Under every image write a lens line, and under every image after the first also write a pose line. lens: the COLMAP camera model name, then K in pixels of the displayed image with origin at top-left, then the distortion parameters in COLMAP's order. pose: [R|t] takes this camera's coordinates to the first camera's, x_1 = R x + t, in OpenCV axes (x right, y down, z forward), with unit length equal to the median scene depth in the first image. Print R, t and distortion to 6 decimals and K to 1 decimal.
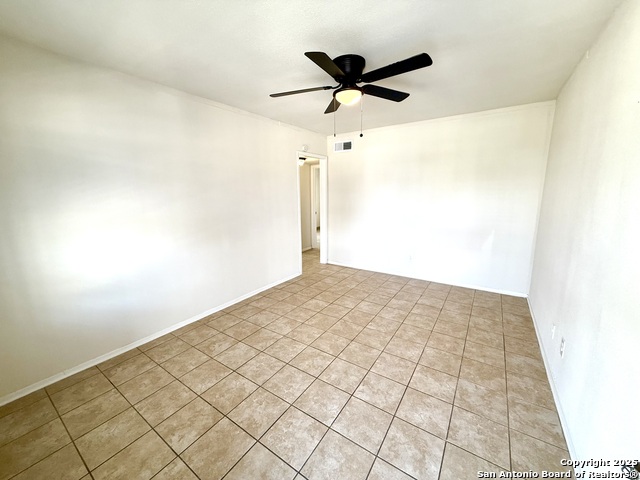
lens RADIAL K [[255.0, 0, 315.3], [0, 255.0, 242.9], [0, 0, 1]] dist [0.001588, -0.000133]
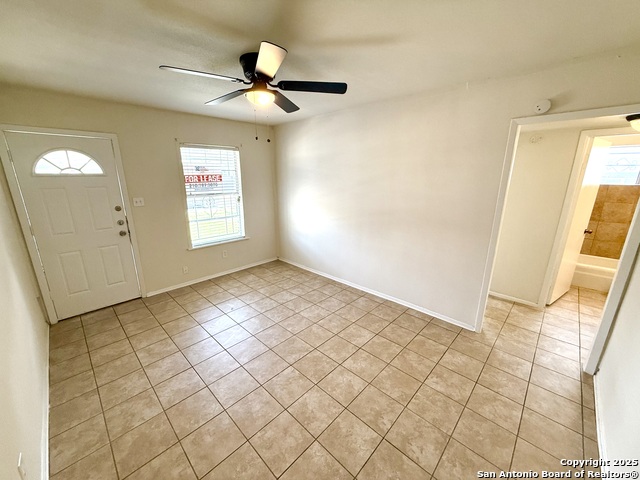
lens RADIAL K [[255.0, 0, 321.4], [0, 255.0, 240.2], [0, 0, 1]] dist [0.001588, -0.000133]
pose [[-0.158151, 0.262036, -0.952011, 0.903413], [-0.191963, 0.937590, 0.289956, -0.321269], [0.968575, 0.228608, -0.097980, 1.141439]]
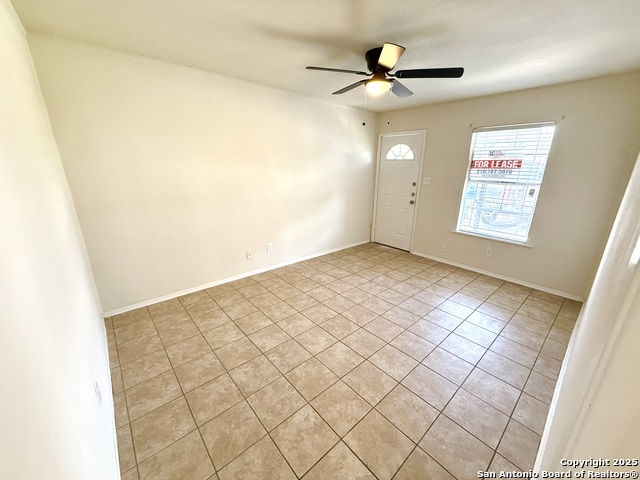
lens RADIAL K [[255.0, 0, 316.7], [0, 255.0, 241.3], [0, 0, 1]] dist [0.001588, -0.000133]
pose [[-0.968944, -0.073814, 0.236005, 0.071470], [0.046079, 0.883794, 0.465603, -0.409328], [-0.242947, 0.462018, -0.852946, 1.833380]]
